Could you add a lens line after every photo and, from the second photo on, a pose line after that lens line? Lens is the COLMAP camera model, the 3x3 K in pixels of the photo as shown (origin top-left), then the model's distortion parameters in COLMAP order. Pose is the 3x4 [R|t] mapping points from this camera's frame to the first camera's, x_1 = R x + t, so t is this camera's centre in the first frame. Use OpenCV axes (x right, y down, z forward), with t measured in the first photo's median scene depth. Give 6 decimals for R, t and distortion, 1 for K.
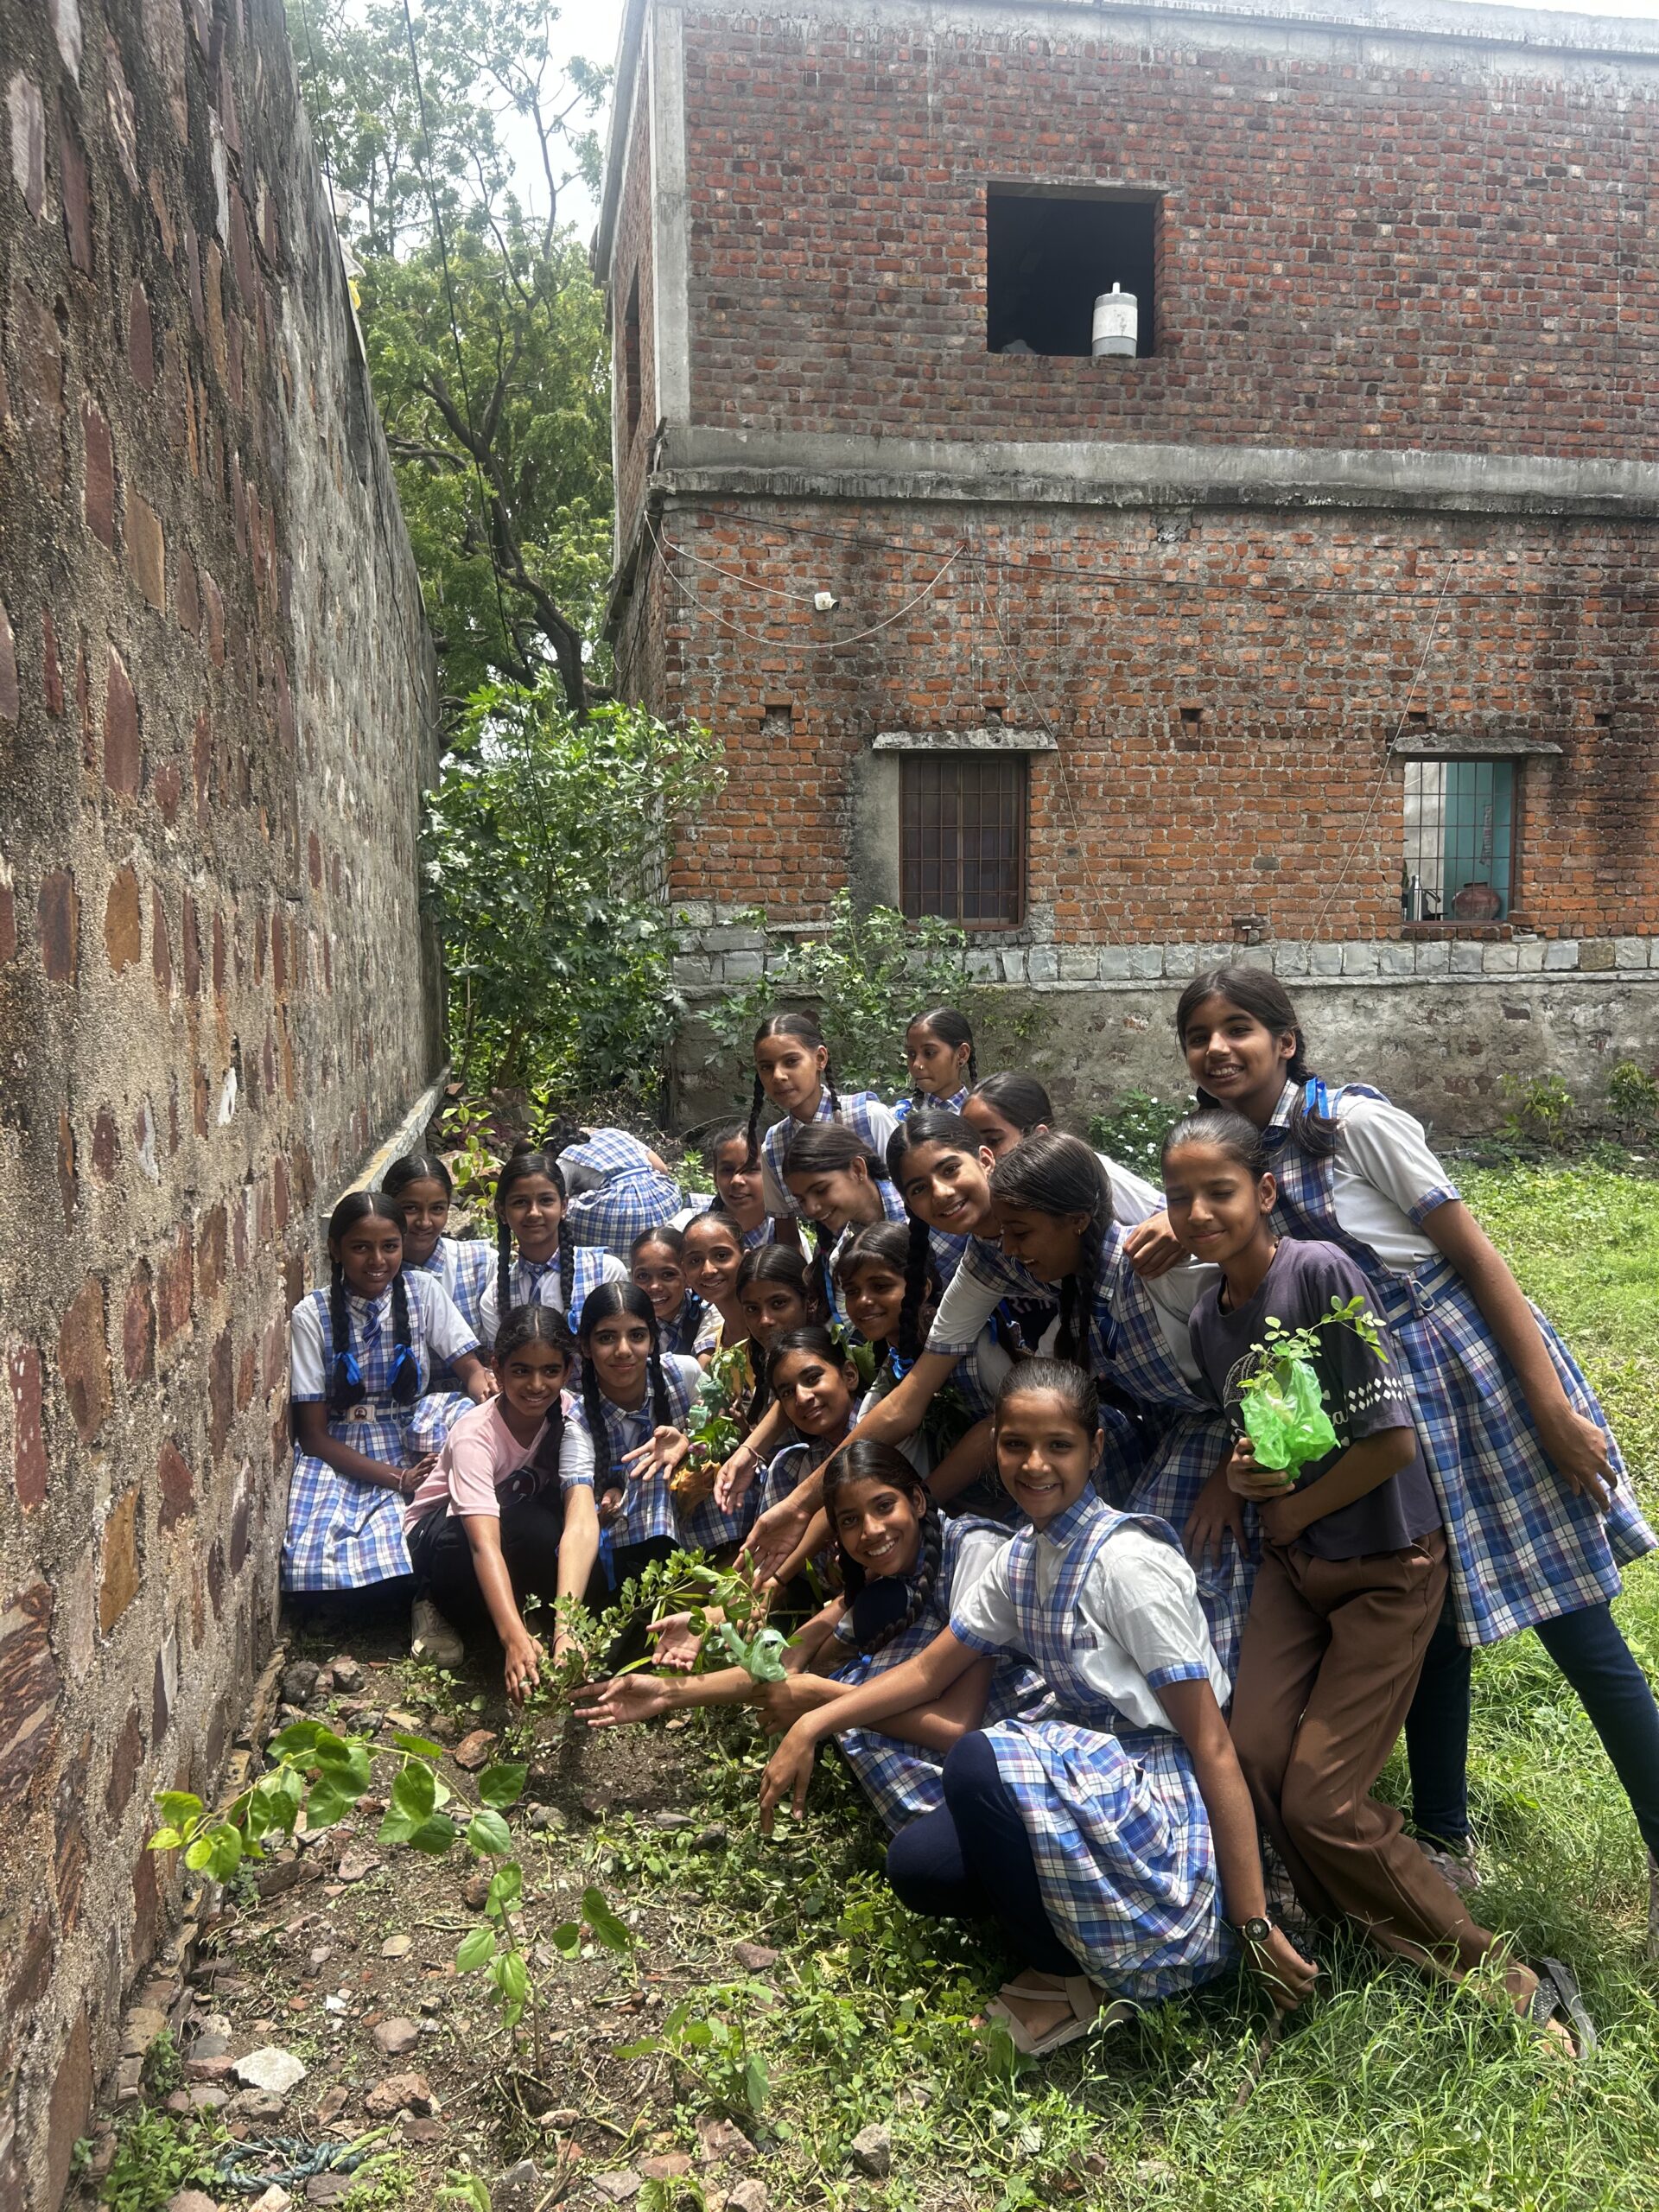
lens RADIAL K [[1688.3, 0, 820.9], [0, 1688.3, 1117.6], [0, 0, 1]] dist [0.049615, -0.053492]
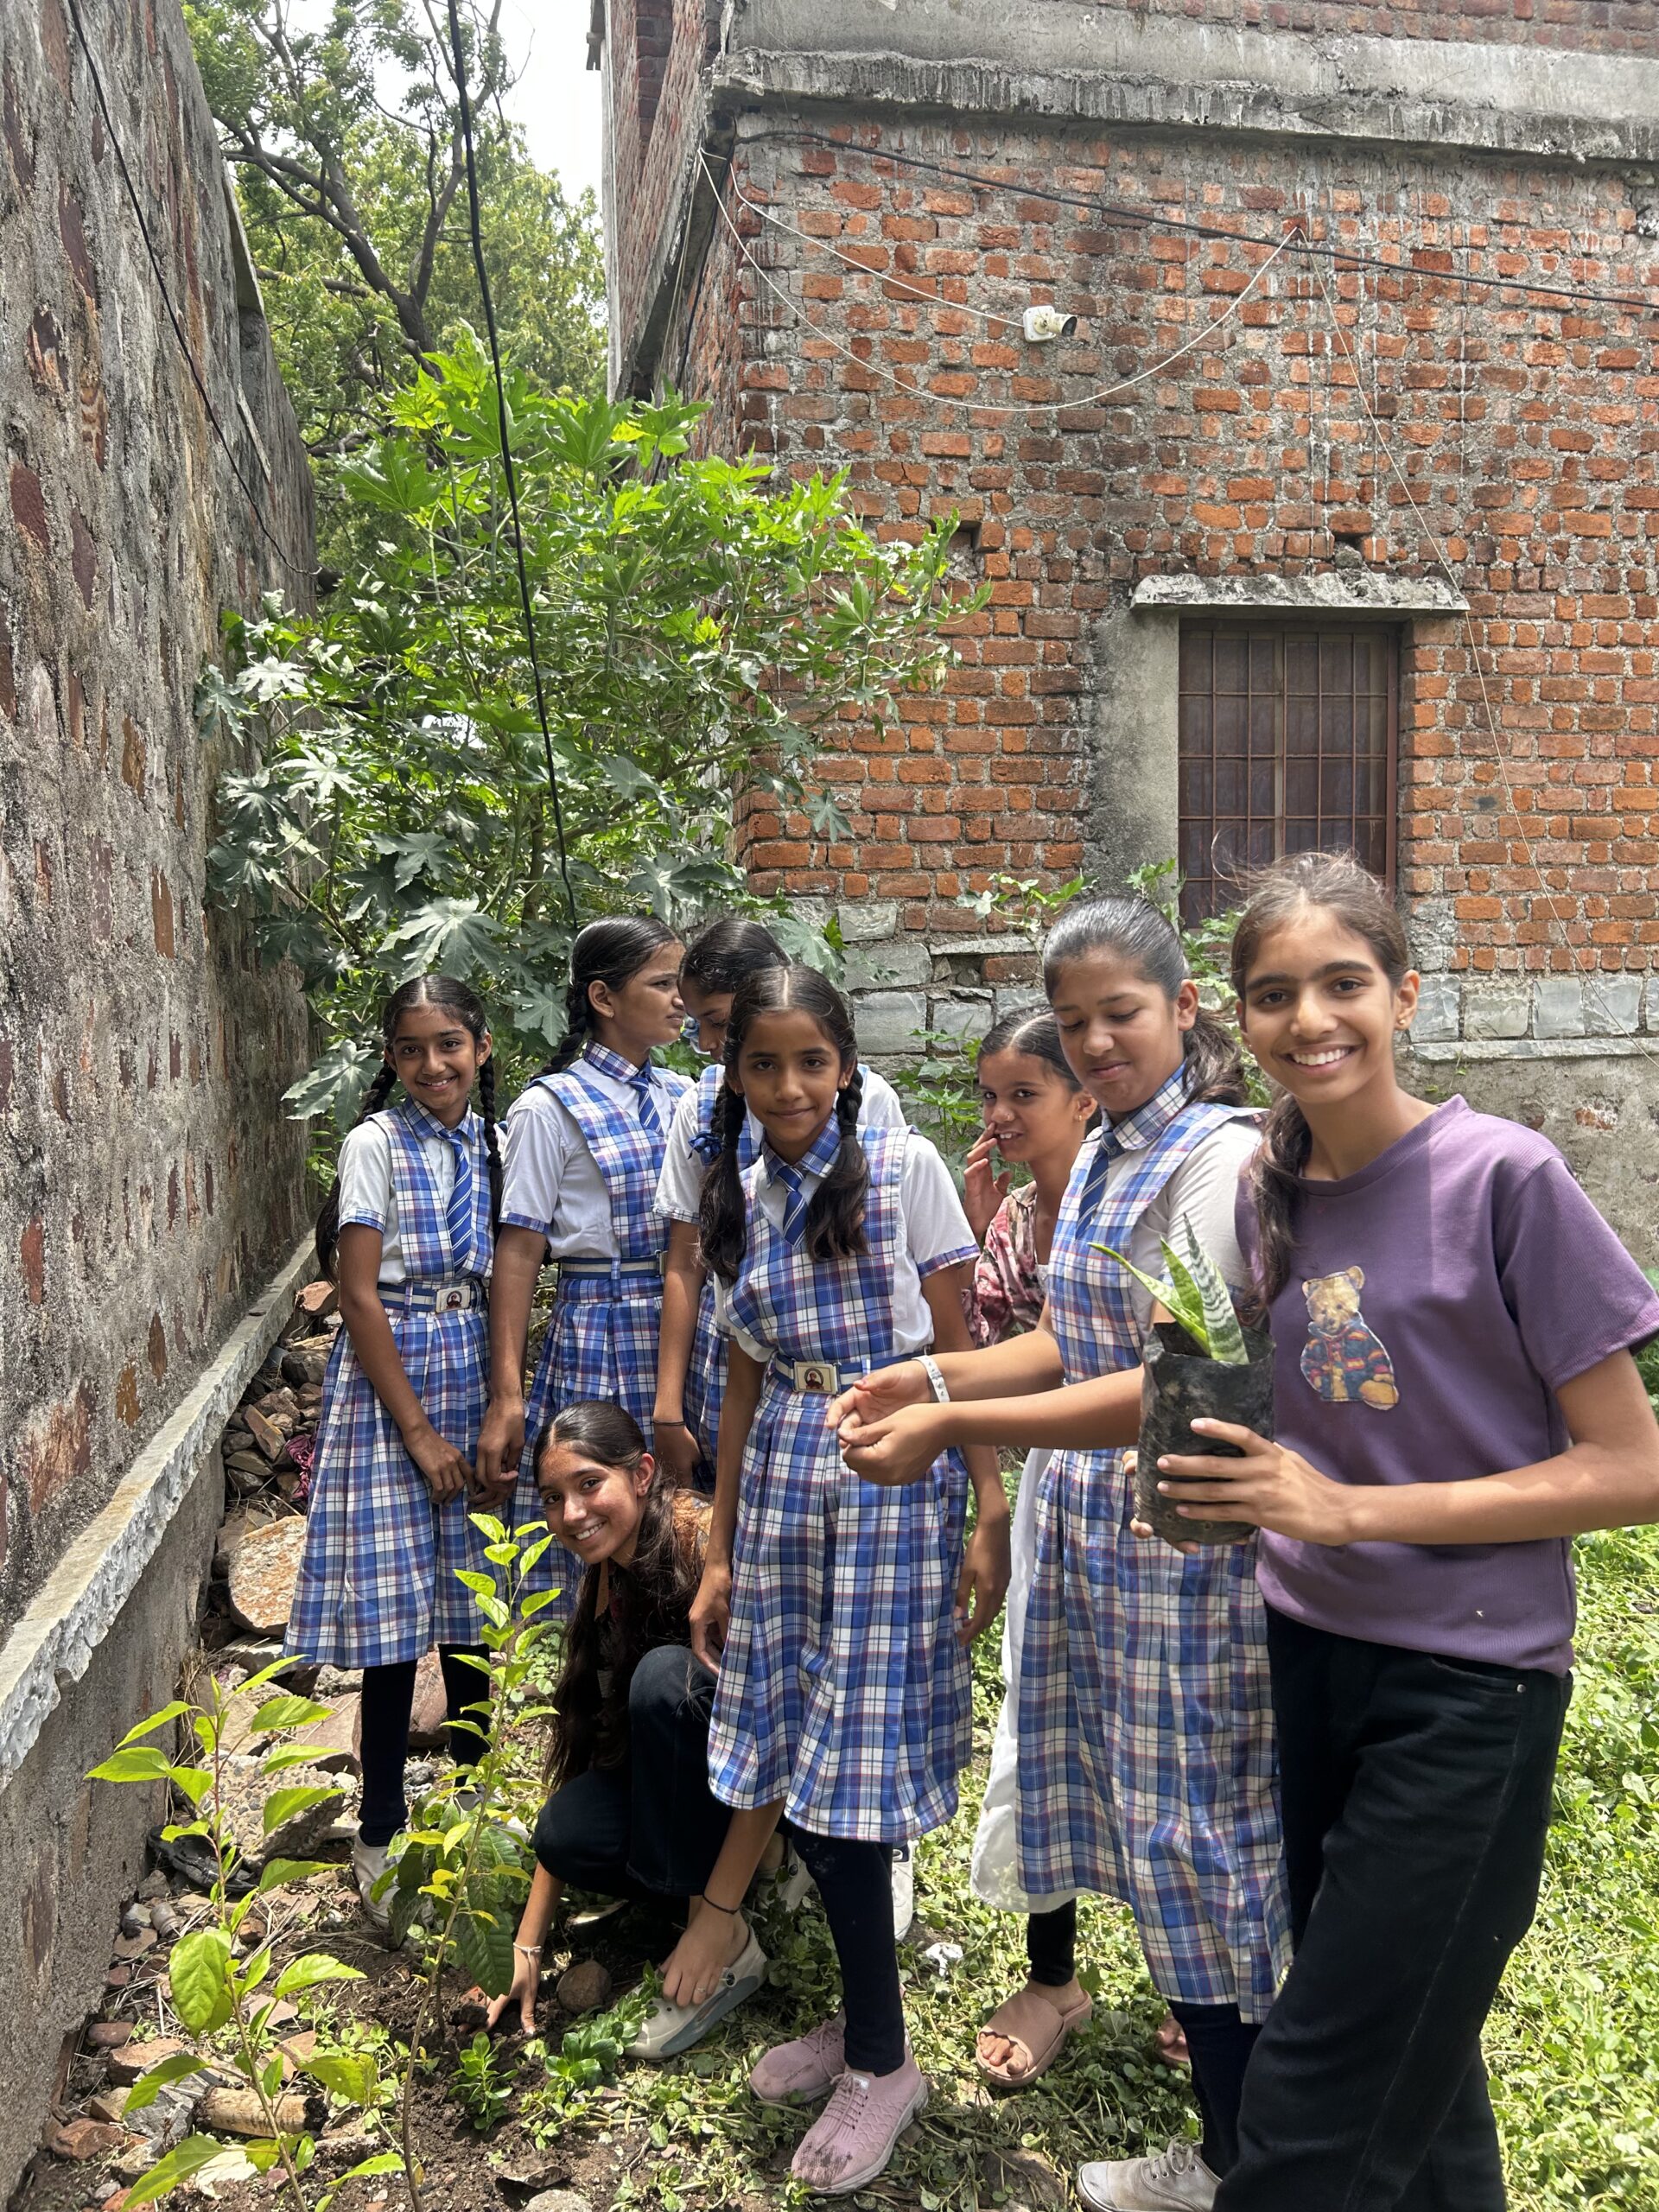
lens RADIAL K [[1688.3, 0, 828.9], [0, 1688.3, 1113.6], [0, 0, 1]] dist [0.049615, -0.053492]
pose [[0.999636, -0.009215, 0.025370, -0.078834], [0.009715, 0.999760, -0.019620, -0.050871], [-0.025183, 0.019860, 0.999486, 0.478556]]
